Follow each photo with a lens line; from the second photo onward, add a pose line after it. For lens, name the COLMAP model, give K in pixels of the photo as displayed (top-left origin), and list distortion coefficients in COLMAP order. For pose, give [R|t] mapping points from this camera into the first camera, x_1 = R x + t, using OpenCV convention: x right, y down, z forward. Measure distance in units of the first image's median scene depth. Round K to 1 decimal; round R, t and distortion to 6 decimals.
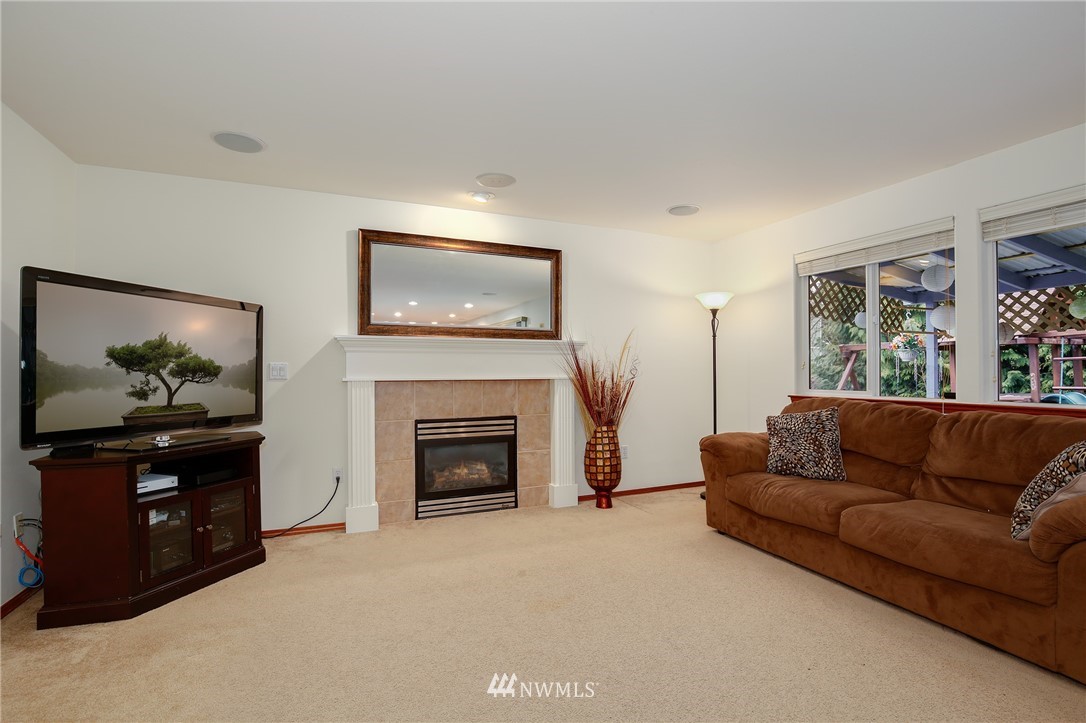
lens RADIAL K [[518.2, 0, 541.3], [0, 518.2, 363.4], [0, 0, 1]] dist [-0.016866, -0.000751]
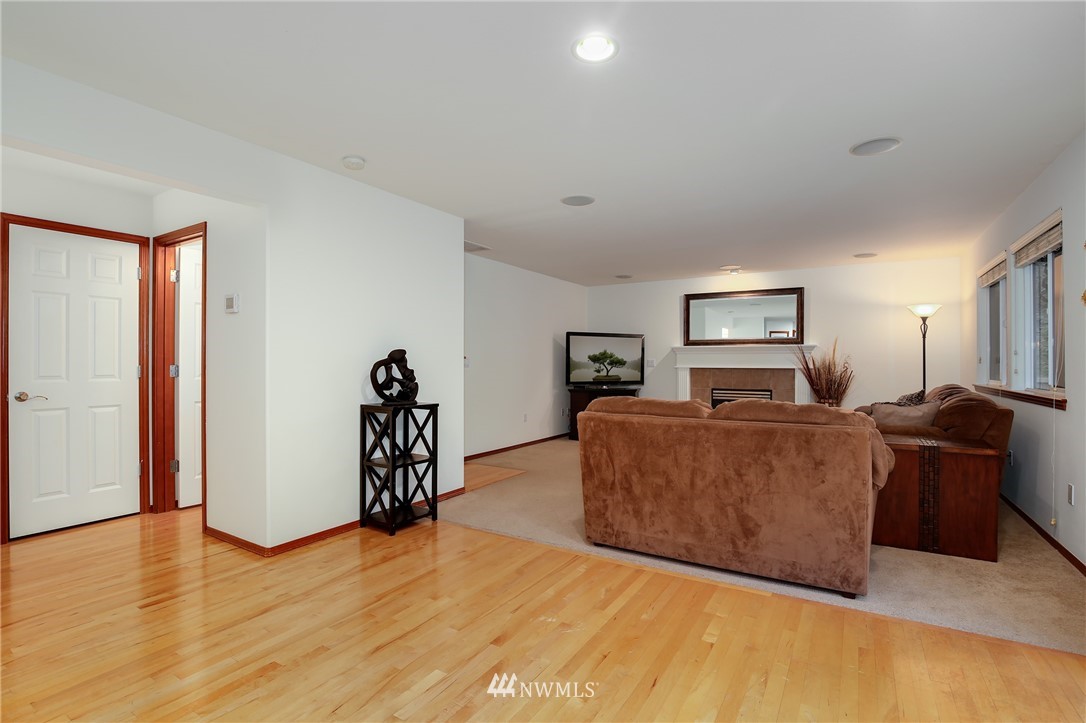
lens RADIAL K [[518.2, 0, 543.9], [0, 518.2, 360.5], [0, 0, 1]] dist [-0.016866, -0.000751]
pose [[0.558169, 0.001622, -0.829726, 1.139760], [0.010544, 0.999903, 0.009048, -0.022111], [0.829660, -0.013799, 0.558098, -0.682031]]
